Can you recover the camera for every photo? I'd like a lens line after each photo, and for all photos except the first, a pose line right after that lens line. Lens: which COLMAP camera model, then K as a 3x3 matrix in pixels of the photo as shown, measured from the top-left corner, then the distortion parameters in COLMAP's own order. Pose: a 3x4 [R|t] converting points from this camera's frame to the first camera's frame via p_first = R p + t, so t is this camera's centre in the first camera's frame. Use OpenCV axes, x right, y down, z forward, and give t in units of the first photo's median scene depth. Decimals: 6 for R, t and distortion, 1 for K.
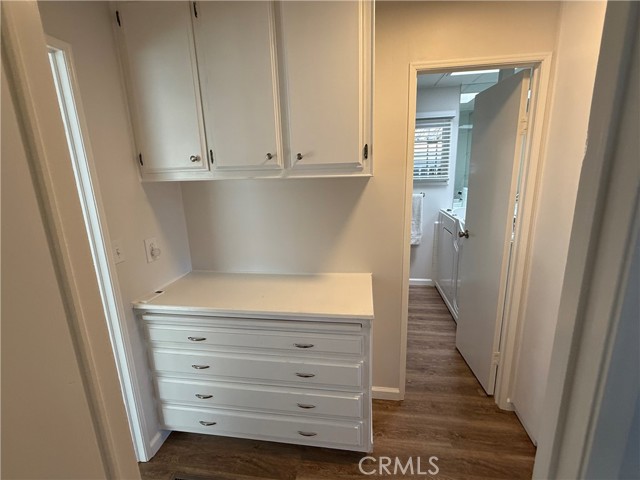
lens RADIAL K [[292.5, 0, 319.4], [0, 292.5, 238.9], [0, 0, 1]] dist [-0.004221, -0.000346]
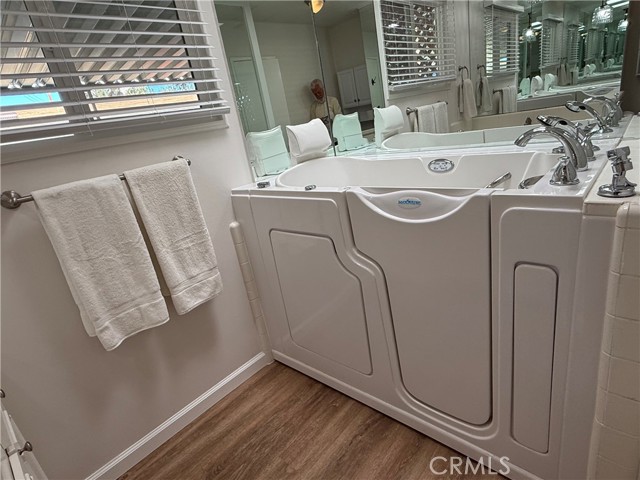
lens RADIAL K [[359.6, 0, 319.2], [0, 359.6, 240.2], [0, 0, 1]] dist [-0.000737, -0.000302]
pose [[0.540059, -0.329268, 0.774544, 0.078340], [0.331408, 0.929141, 0.163911, -0.080340], [-0.773631, 0.168168, 0.610913, 0.629819]]
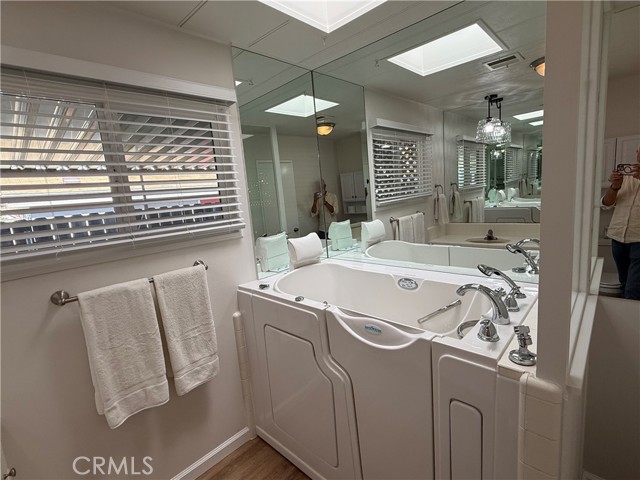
lens RADIAL K [[311.7, 0, 320.8], [0, 311.7, 239.8], [0, 0, 1]] dist [0.000555, -0.000218]
pose [[0.561871, -0.137807, 0.815666, 0.076852], [0.245011, 0.969508, -0.004977, -0.143443], [-0.790108, 0.202643, 0.578502, 0.580812]]
